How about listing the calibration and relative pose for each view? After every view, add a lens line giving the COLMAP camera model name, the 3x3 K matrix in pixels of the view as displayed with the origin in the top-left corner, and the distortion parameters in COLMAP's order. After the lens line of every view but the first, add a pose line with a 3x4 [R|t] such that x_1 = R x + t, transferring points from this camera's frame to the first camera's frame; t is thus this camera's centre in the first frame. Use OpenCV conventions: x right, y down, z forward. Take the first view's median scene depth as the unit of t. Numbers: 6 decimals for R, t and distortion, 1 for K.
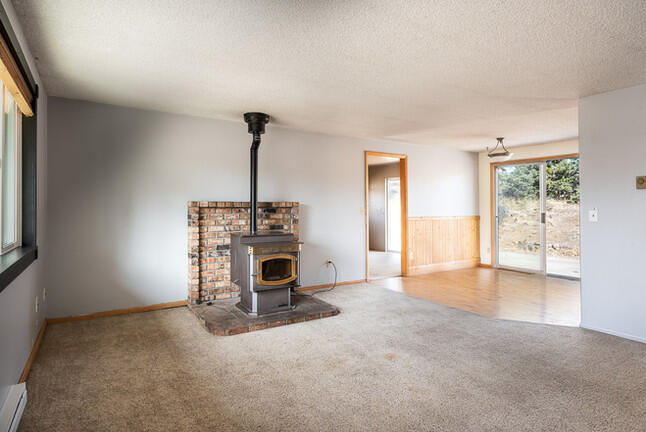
lens RADIAL K [[386.8, 0, 321.8], [0, 386.8, 201.7], [0, 0, 1]] dist [0.000074, 0.000019]
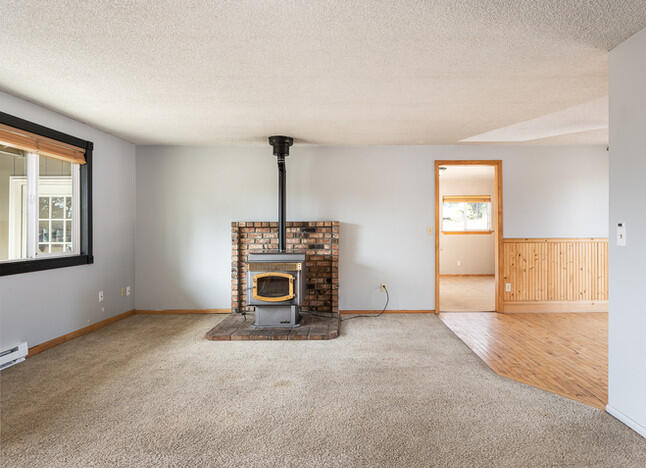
lens RADIAL K [[398.9, 0, 323.0], [0, 398.9, 234.0], [0, 0, 1]] dist [0.001777, 0.000182]
pose [[0.833264, 0.000782, -0.552875, 0.496550], [0.012164, 0.999731, 0.019748, 0.013941], [0.552742, -0.023180, 0.833030, 0.163718]]
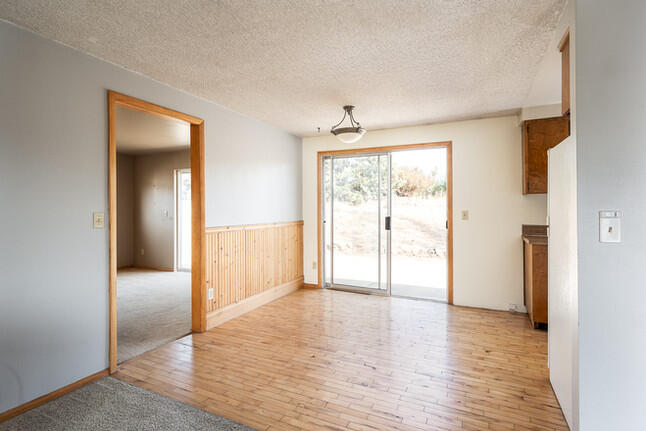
lens RADIAL K [[322.3, 0, 324.0], [0, 322.3, 208.2], [0, 0, 1]] dist [-0.001114, -0.000190]
pose [[0.844742, -0.001829, 0.535170, 0.158178], [-0.005216, 0.999919, 0.011650, 0.005644], [-0.535148, -0.012633, 0.844664, 0.683434]]
